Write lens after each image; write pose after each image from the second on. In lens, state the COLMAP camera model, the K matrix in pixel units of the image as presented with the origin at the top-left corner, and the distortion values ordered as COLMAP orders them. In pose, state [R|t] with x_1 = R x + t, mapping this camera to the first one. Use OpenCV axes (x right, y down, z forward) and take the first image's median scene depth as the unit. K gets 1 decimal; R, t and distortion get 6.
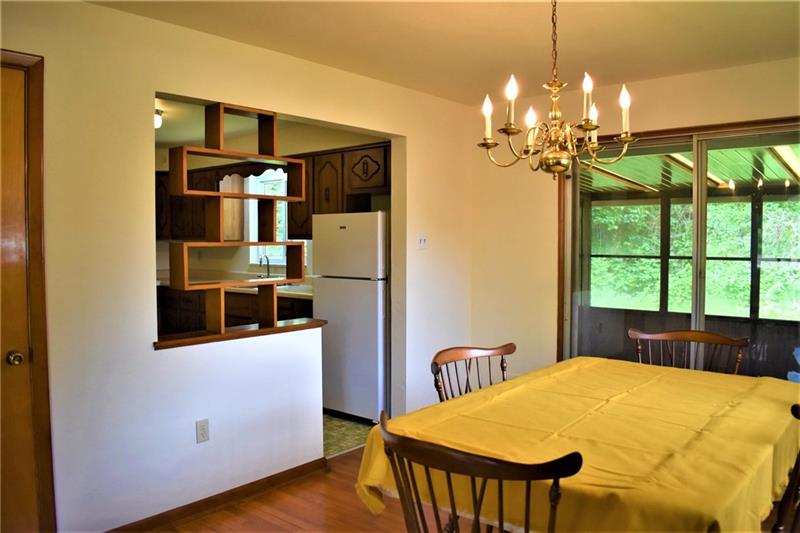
lens RADIAL K [[625.3, 0, 400.0], [0, 625.3, 266.5], [0, 0, 1]] dist [-0.085584, 0.000607]
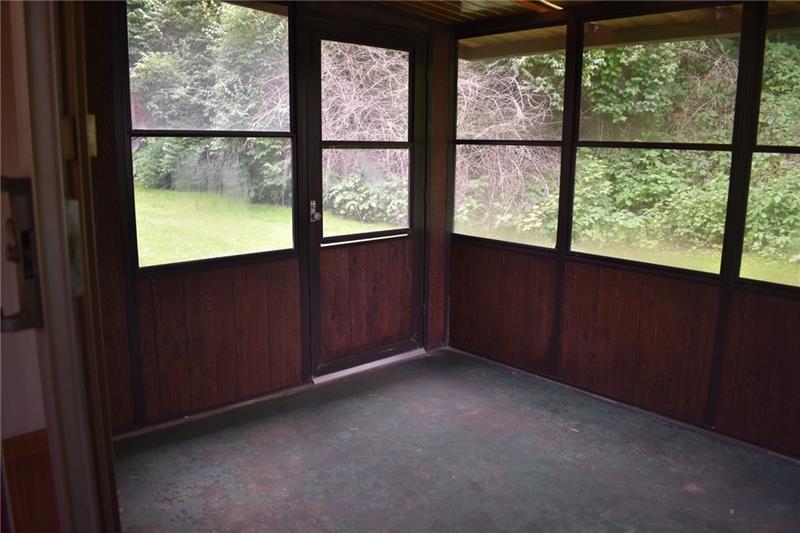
lens RADIAL K [[625.3, 0, 400.0], [0, 625.3, 266.5], [0, 0, 1]] dist [-0.085584, 0.000607]
pose [[0.992817, 0.038249, -0.113368, 0.386053], [-0.021035, 0.988566, 0.149313, 0.012537], [0.117783, -0.145855, 0.982270, 0.510507]]
